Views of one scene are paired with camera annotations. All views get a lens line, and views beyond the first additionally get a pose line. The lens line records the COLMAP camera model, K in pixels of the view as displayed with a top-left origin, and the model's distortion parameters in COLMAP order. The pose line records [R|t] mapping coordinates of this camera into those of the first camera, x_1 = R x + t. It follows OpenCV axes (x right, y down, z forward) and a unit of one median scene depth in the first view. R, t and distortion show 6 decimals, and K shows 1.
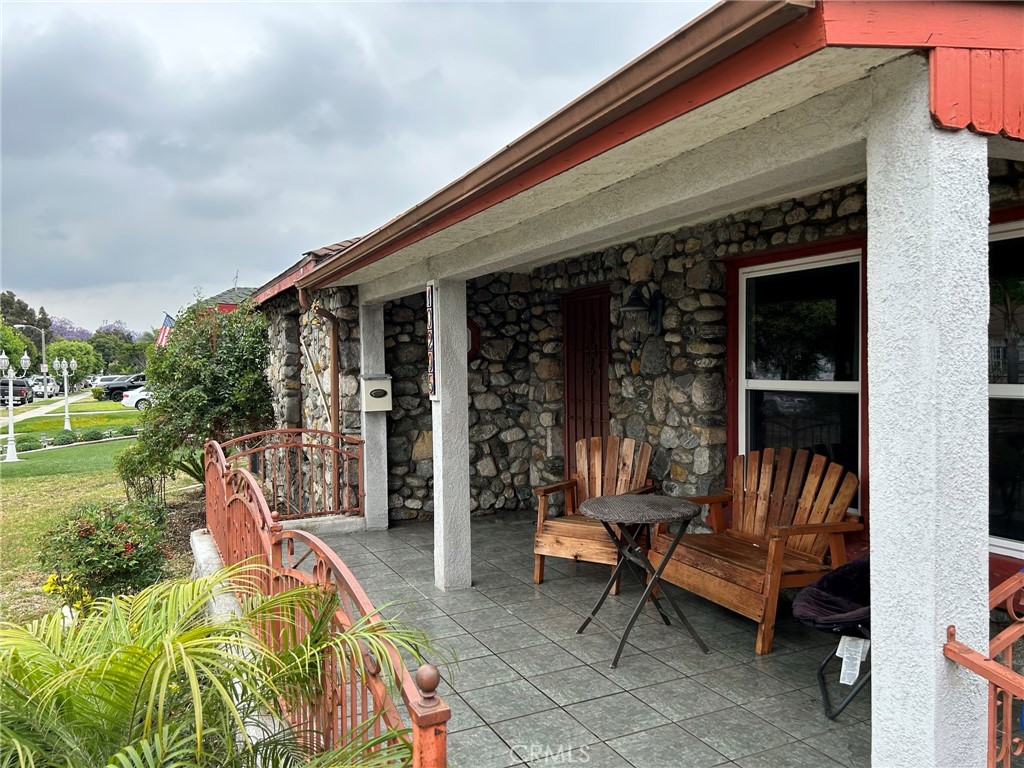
lens RADIAL K [[767.4, 0, 538.1], [0, 767.4, 387.6], [0, 0, 1]] dist [0.064824, -0.070710]
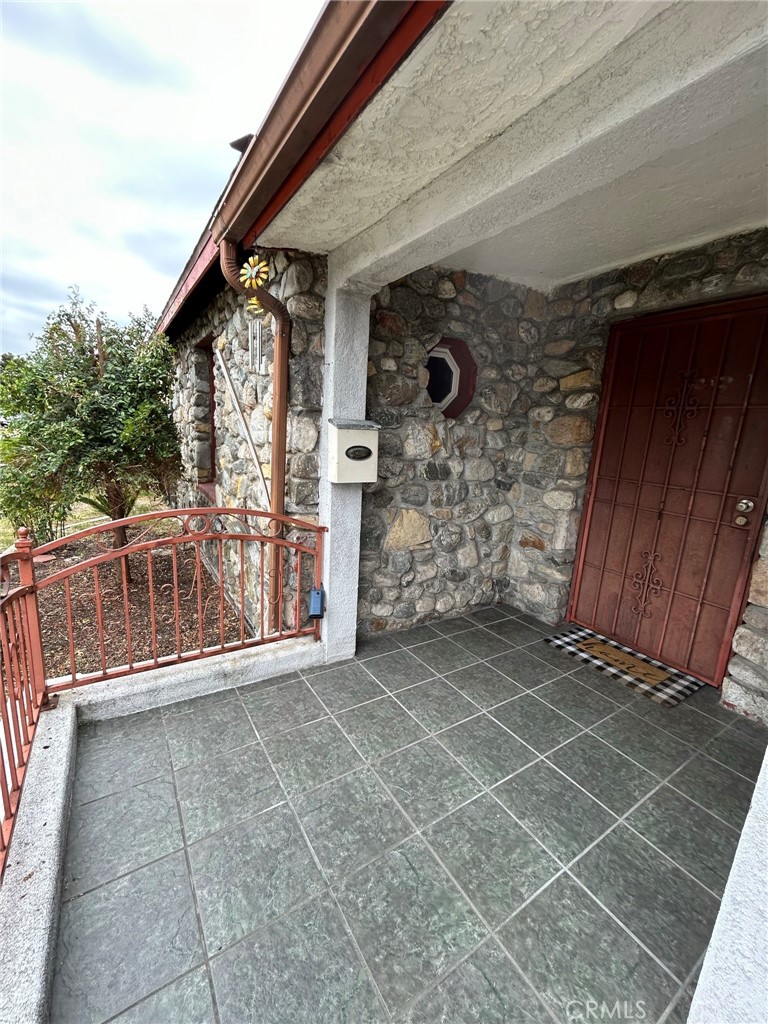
lens RADIAL K [[413.1, 0, 383.1], [0, 413.1, 514.5], [0, 0, 1]] dist [0.000422, 0.000690]
pose [[0.992184, 0.052285, 0.113302, -0.207730], [-0.071150, 0.982967, 0.169451, -0.000569], [-0.102512, -0.176188, 0.979004, 0.636827]]
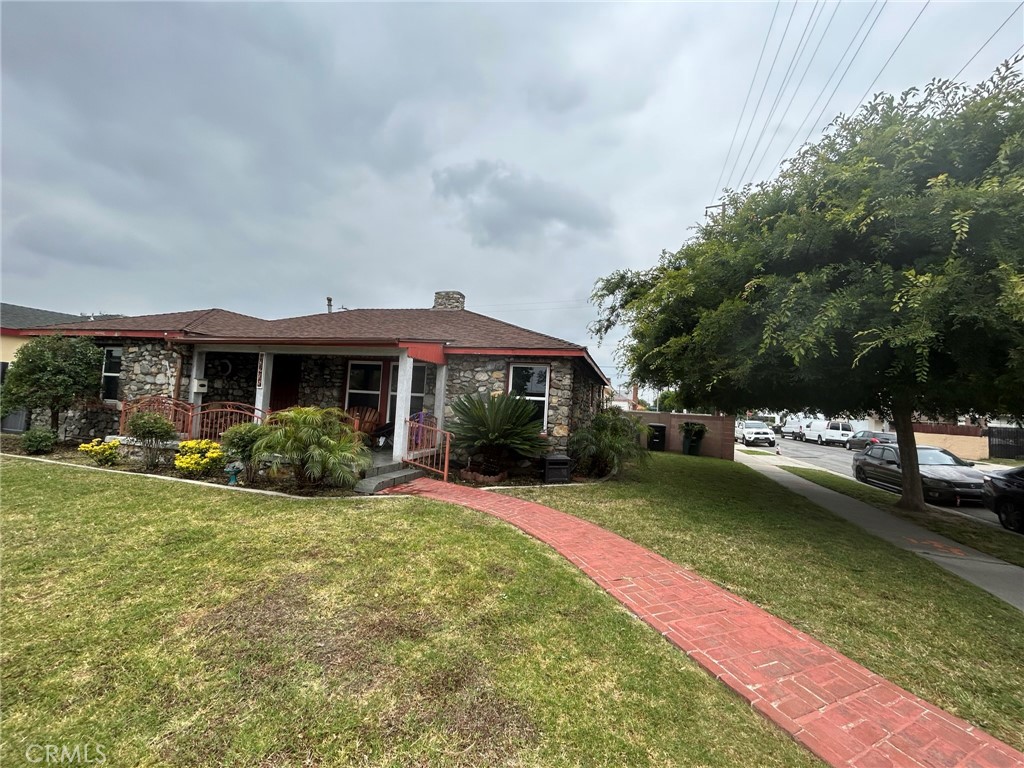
lens RADIAL K [[413.1, 0, 510.7], [0, 413.1, 387.0], [0, 0, 1]] dist [0.000422, 0.000690]
pose [[0.683236, 0.086232, 0.725088, -0.482876], [-0.044062, 0.996062, -0.076940, 0.071269], [-0.728867, 0.020619, 0.684345, -0.711428]]
